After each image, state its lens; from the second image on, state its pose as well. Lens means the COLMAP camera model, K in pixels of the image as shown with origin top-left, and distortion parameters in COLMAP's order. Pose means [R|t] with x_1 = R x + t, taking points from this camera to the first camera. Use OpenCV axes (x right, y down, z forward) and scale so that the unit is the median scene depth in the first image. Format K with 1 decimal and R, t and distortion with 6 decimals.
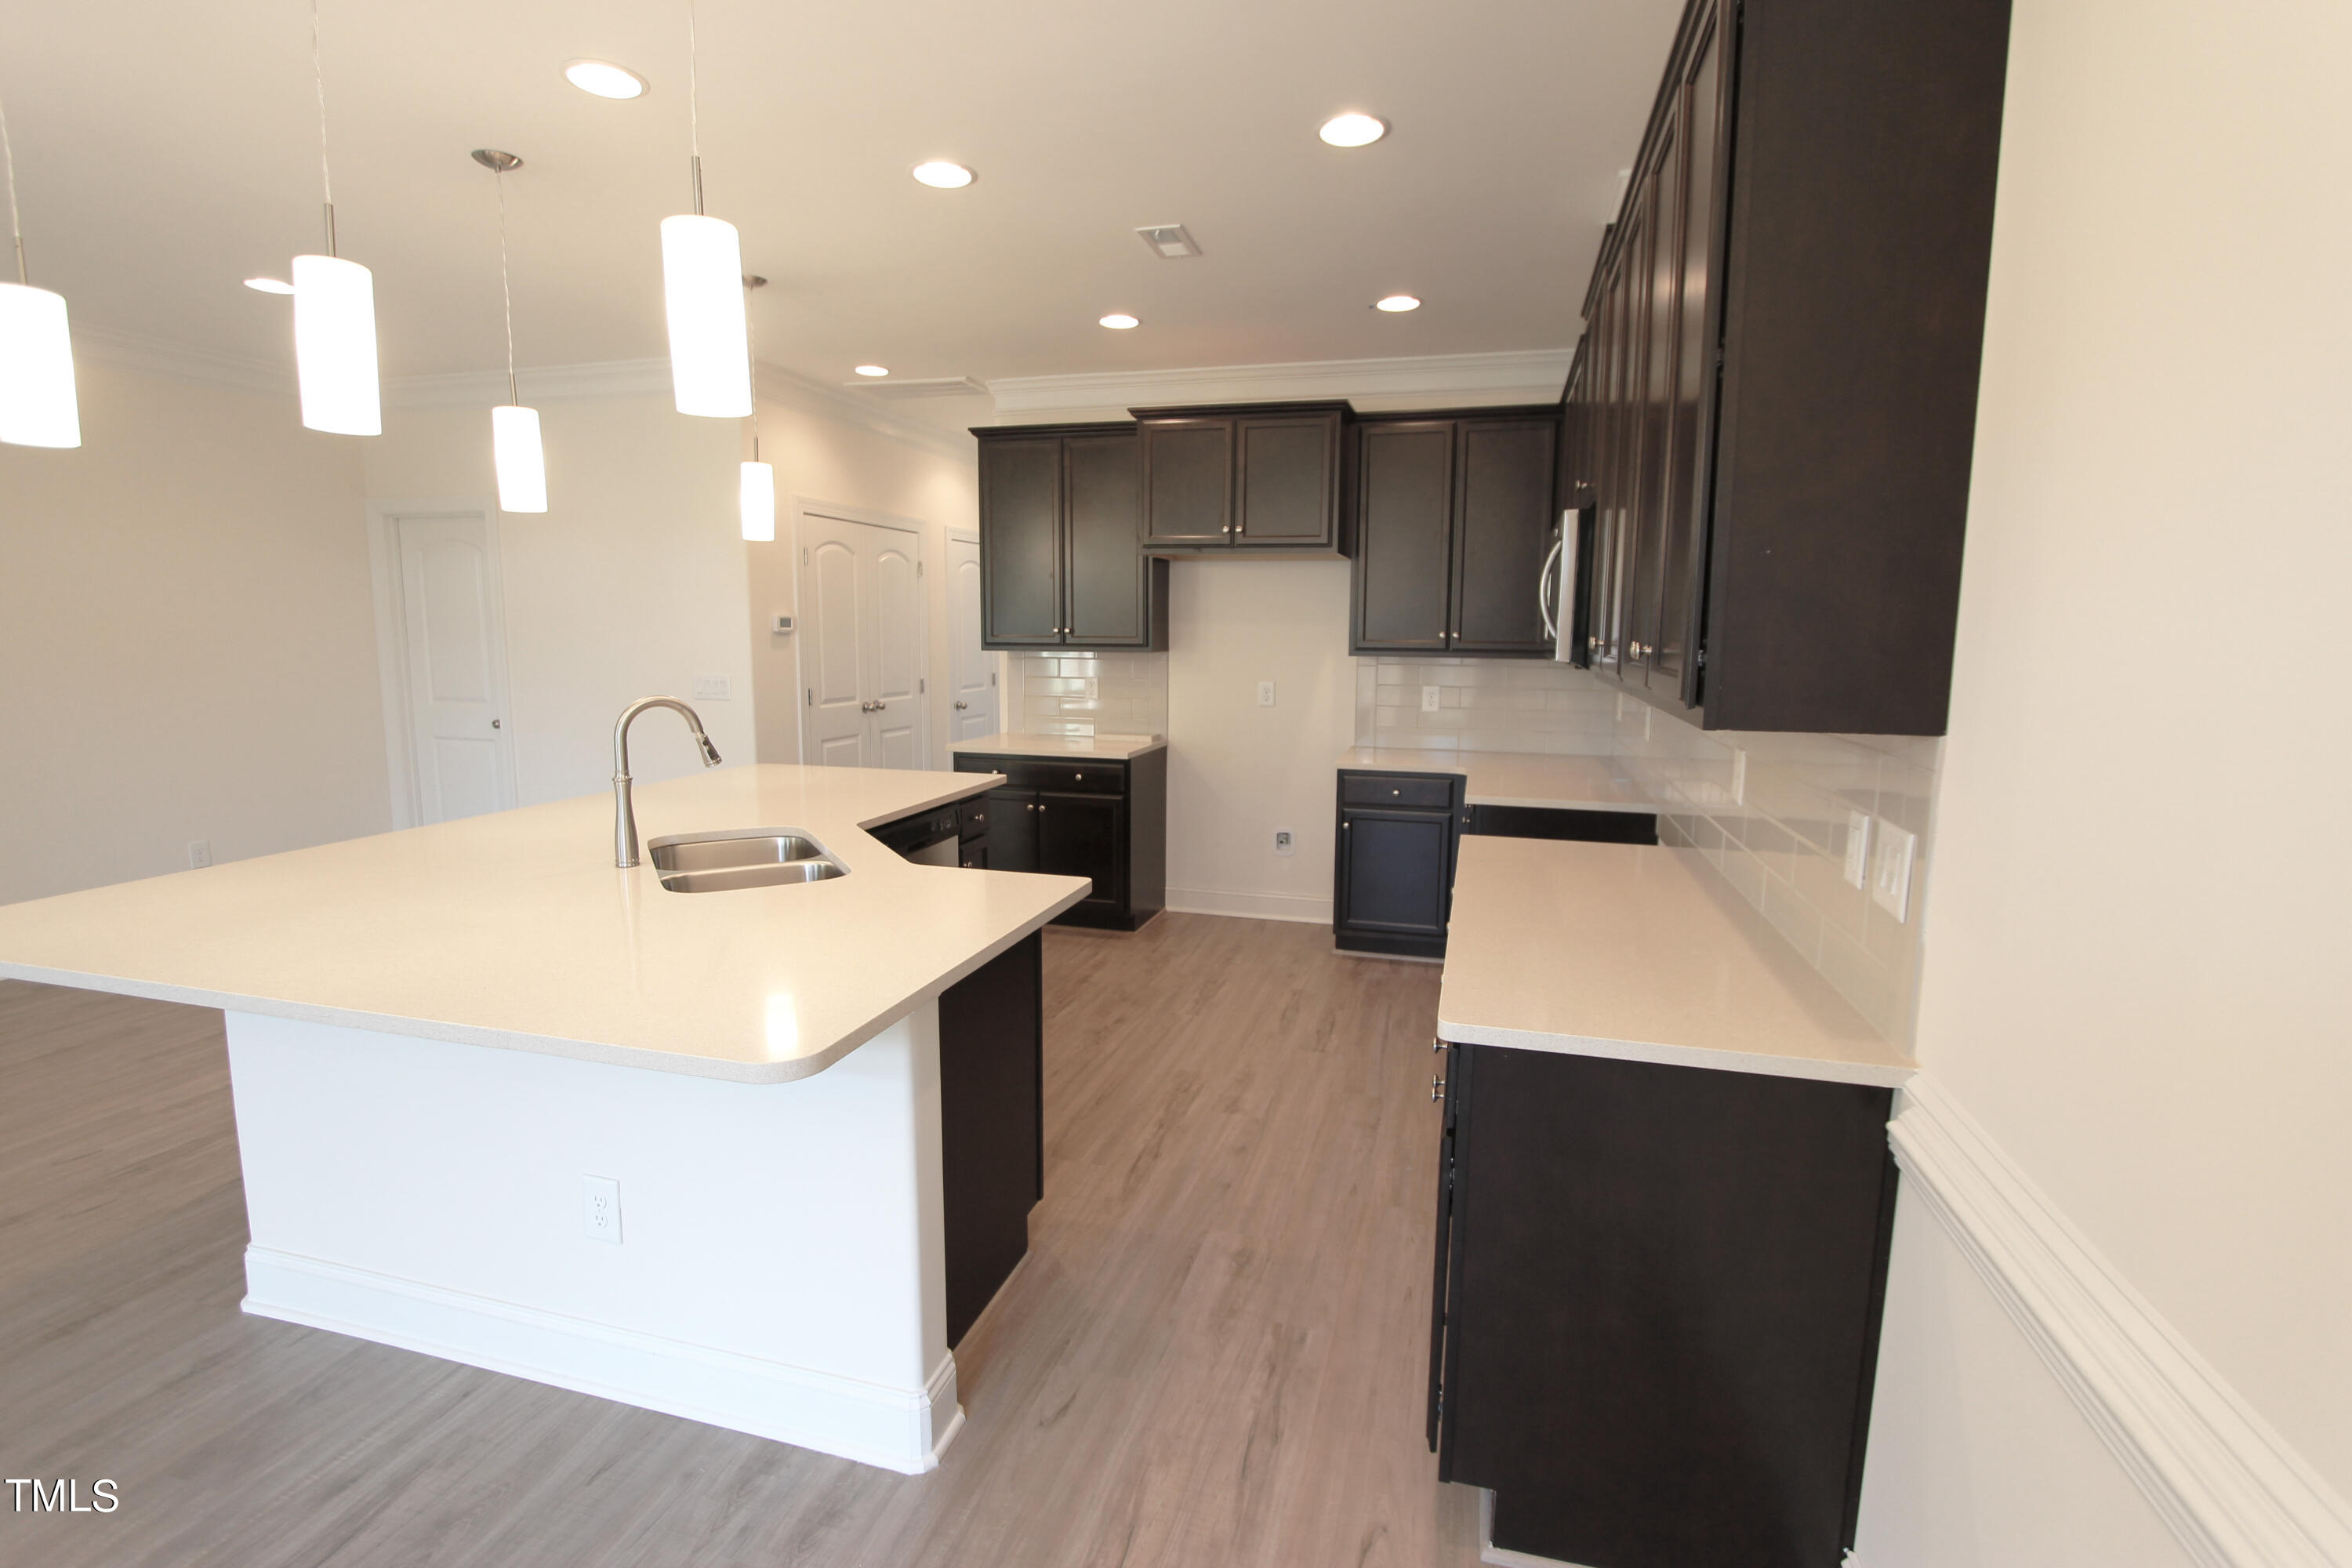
lens RADIAL K [[1093.7, 0, 1197.7], [0, 1093.7, 766.5], [0, 0, 1]] dist [-0.001487, 0.000491]
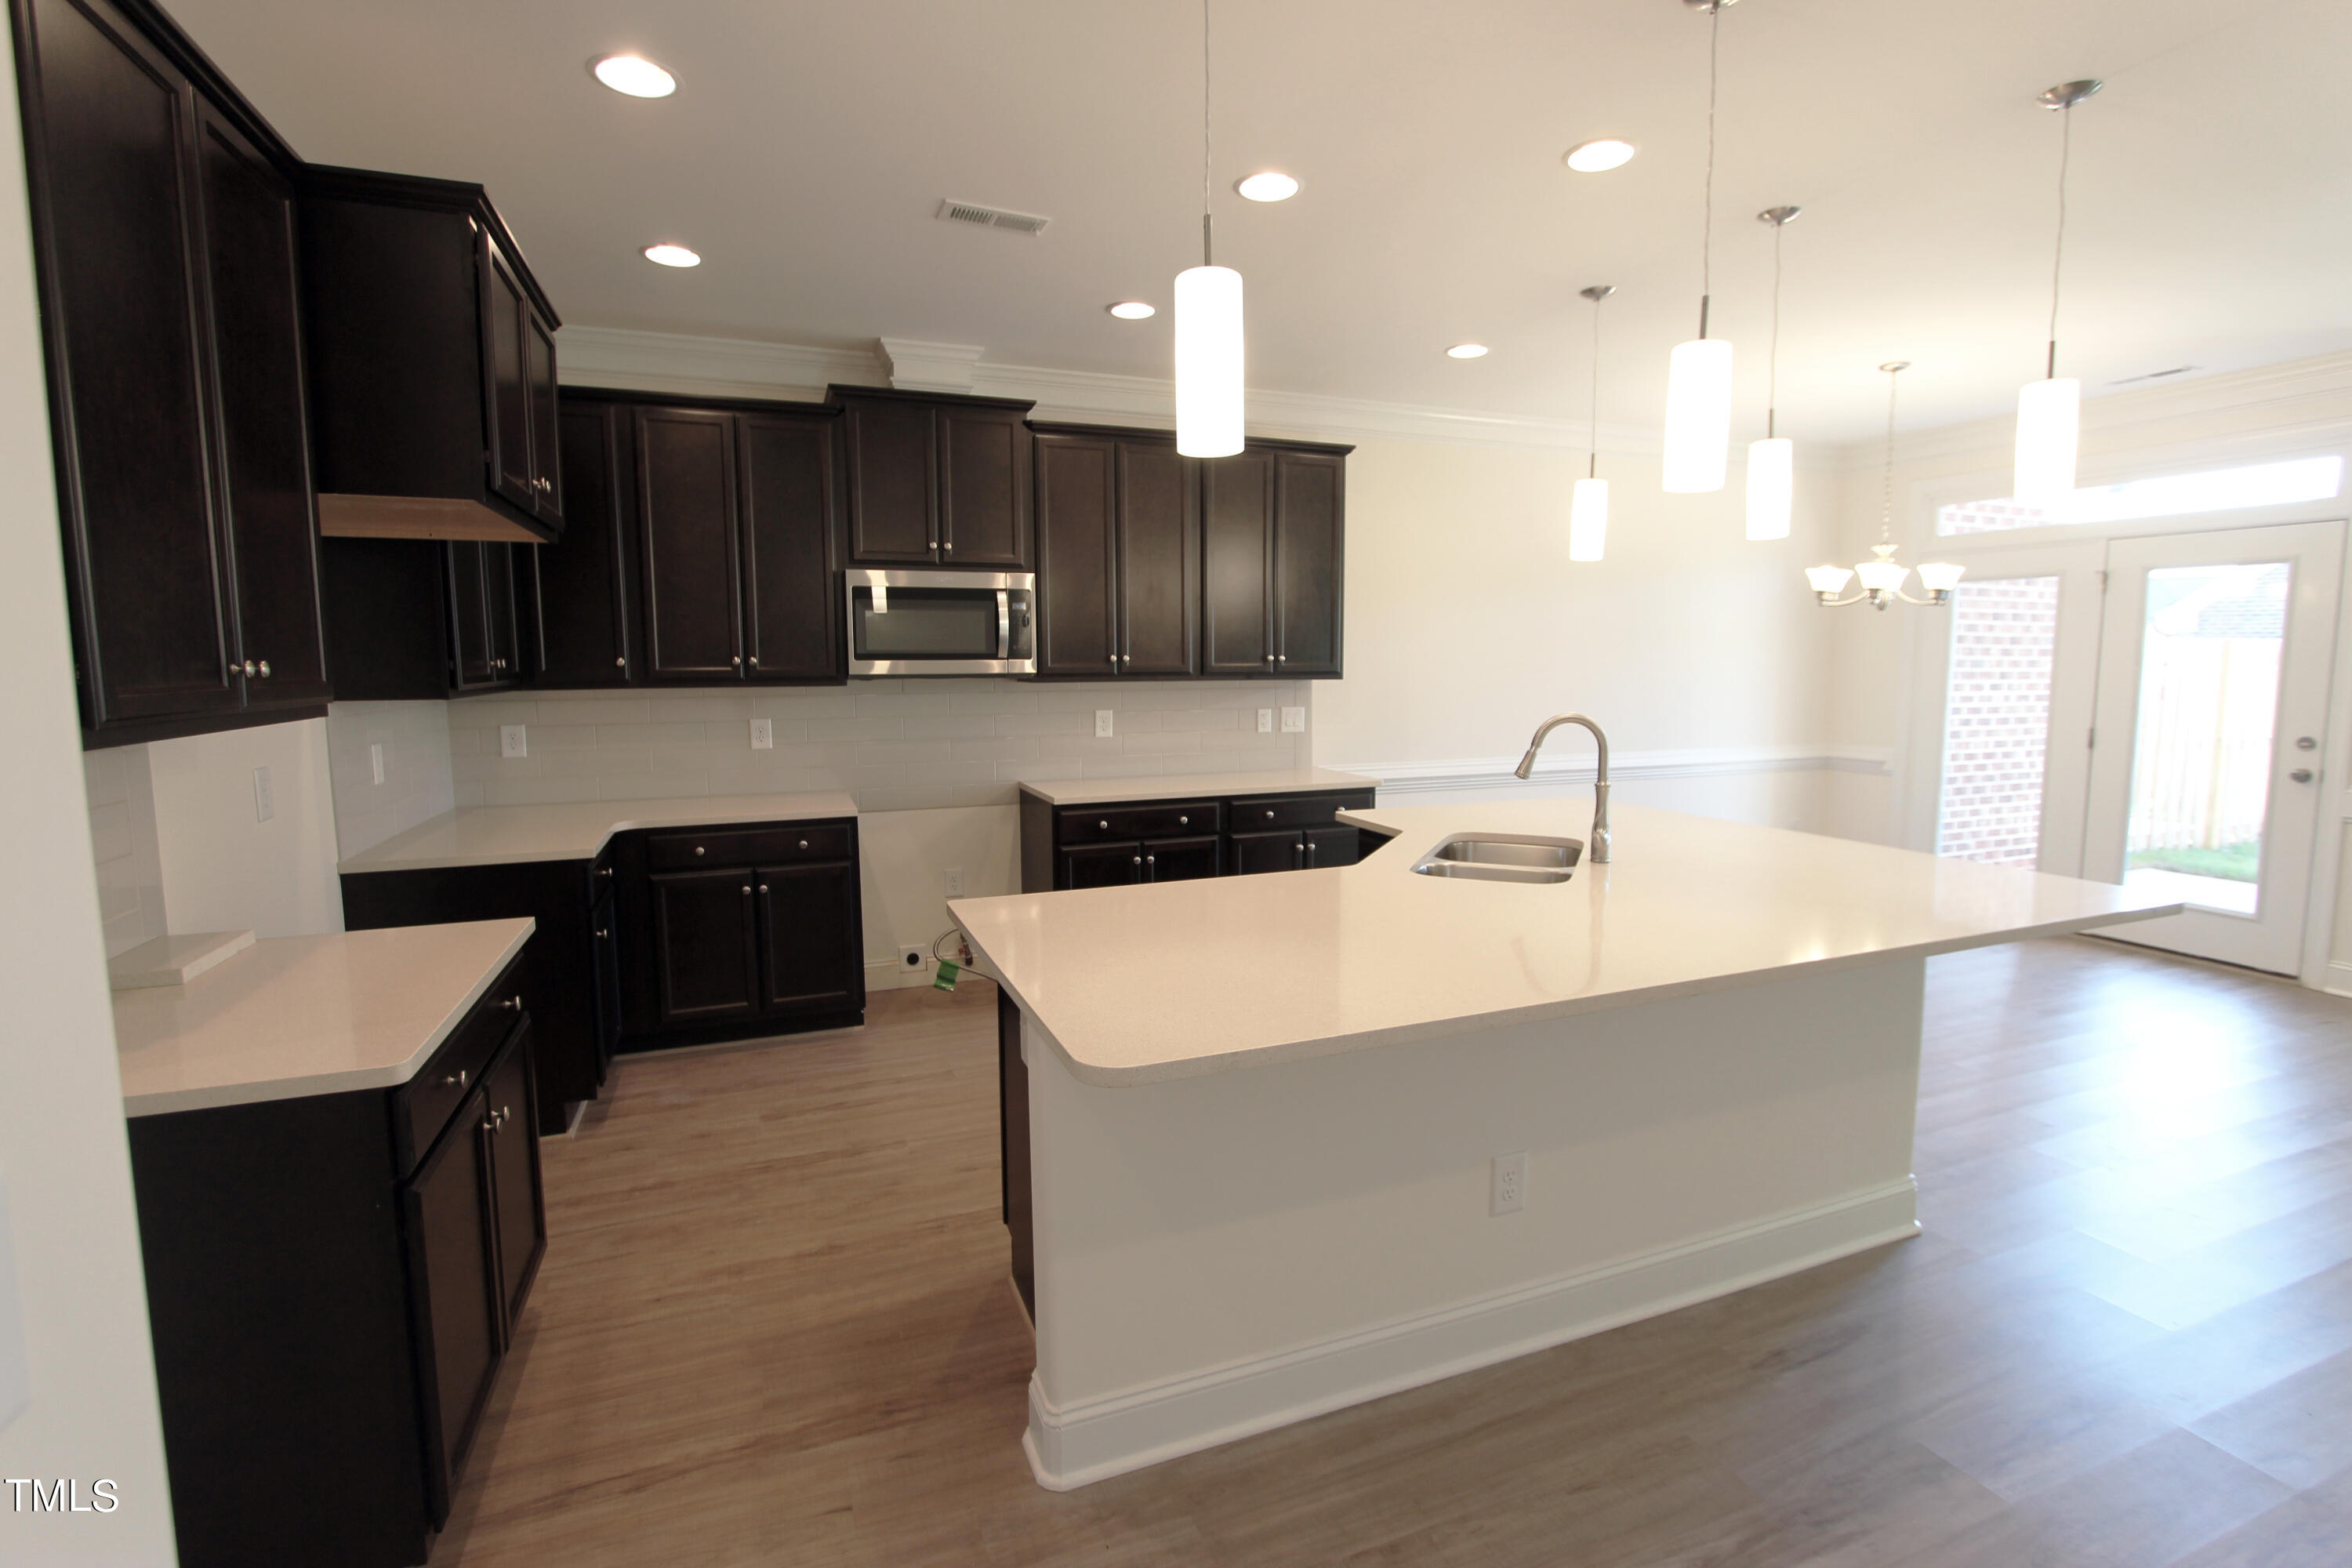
lens RADIAL K [[1093.7, 0, 1197.7], [0, 1093.7, 766.5], [0, 0, 1]] dist [-0.001487, 0.000491]
pose [[-0.597397, -0.092275, 0.796620, -0.757203], [0.099544, 0.977143, 0.187834, -0.170956], [-0.795744, 0.191510, -0.574557, 1.271729]]
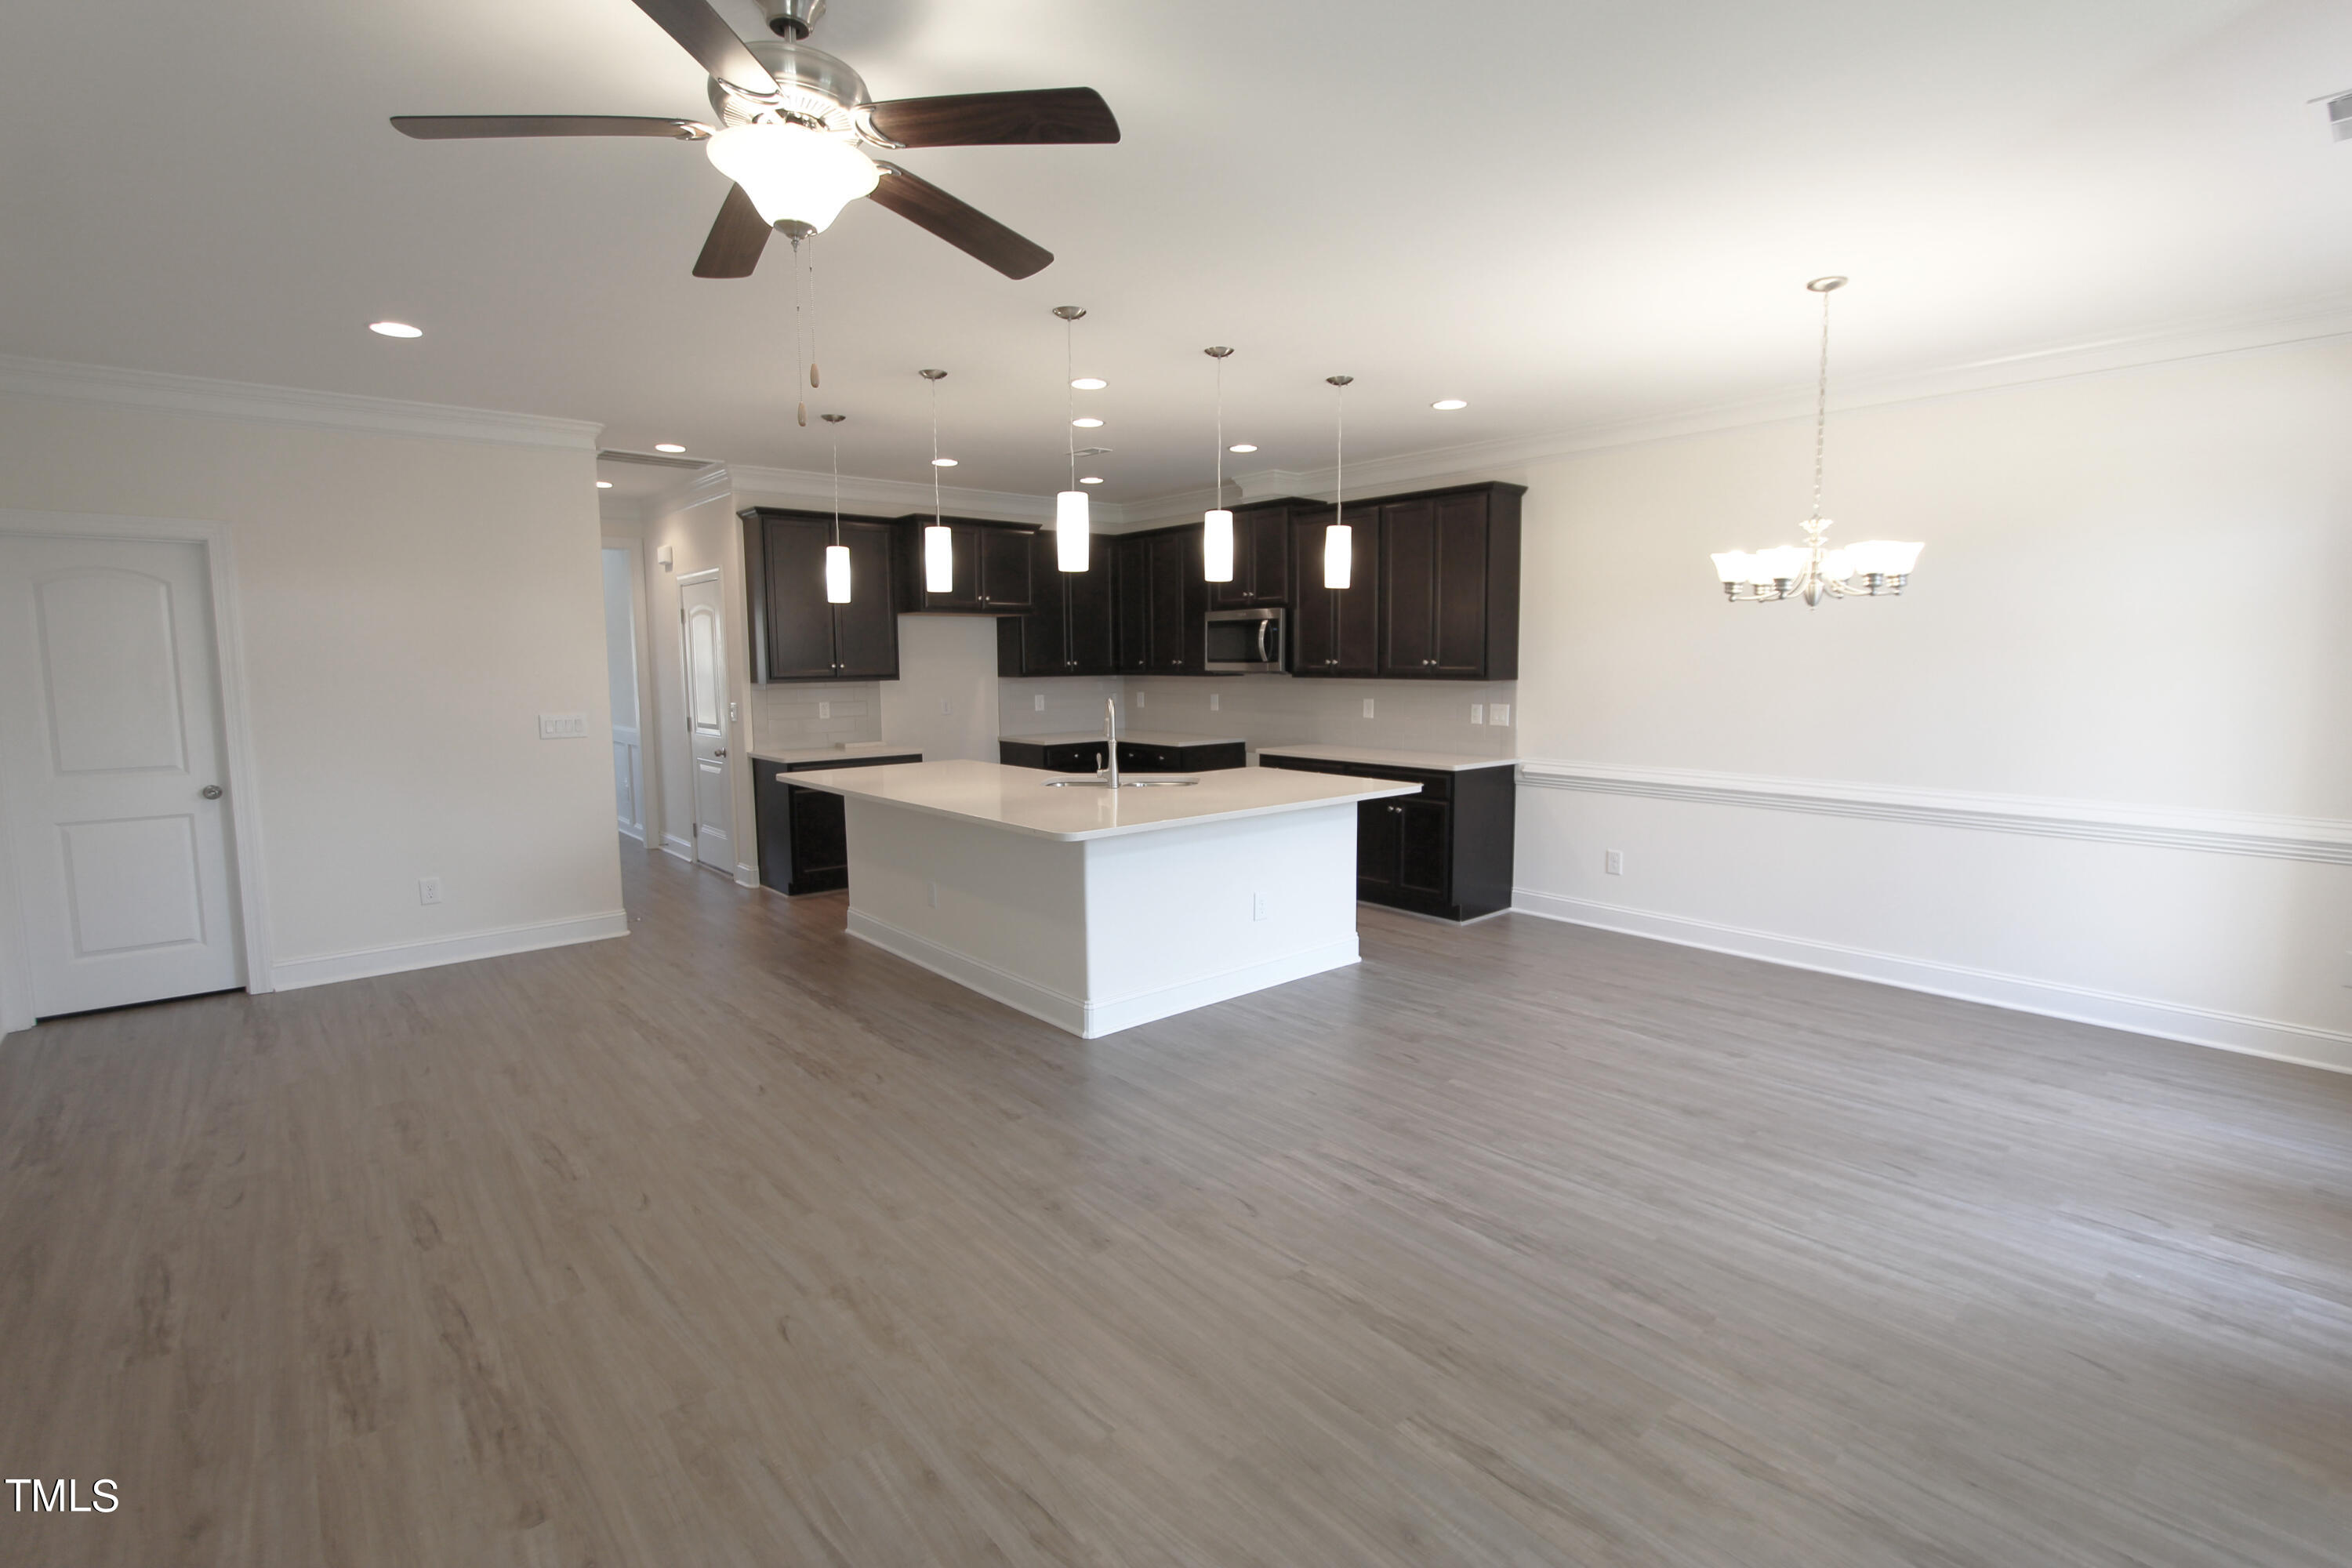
lens RADIAL K [[1061.1, 0, 1188.0], [0, 1061.1, 767.8], [0, 0, 1]] dist [-0.000508, 0.000032]
pose [[0.565312, -0.101409, 0.818620, -1.267535], [0.119451, 0.992018, 0.040400, -0.003093], [-0.816183, 0.074947, 0.572913, -0.107614]]
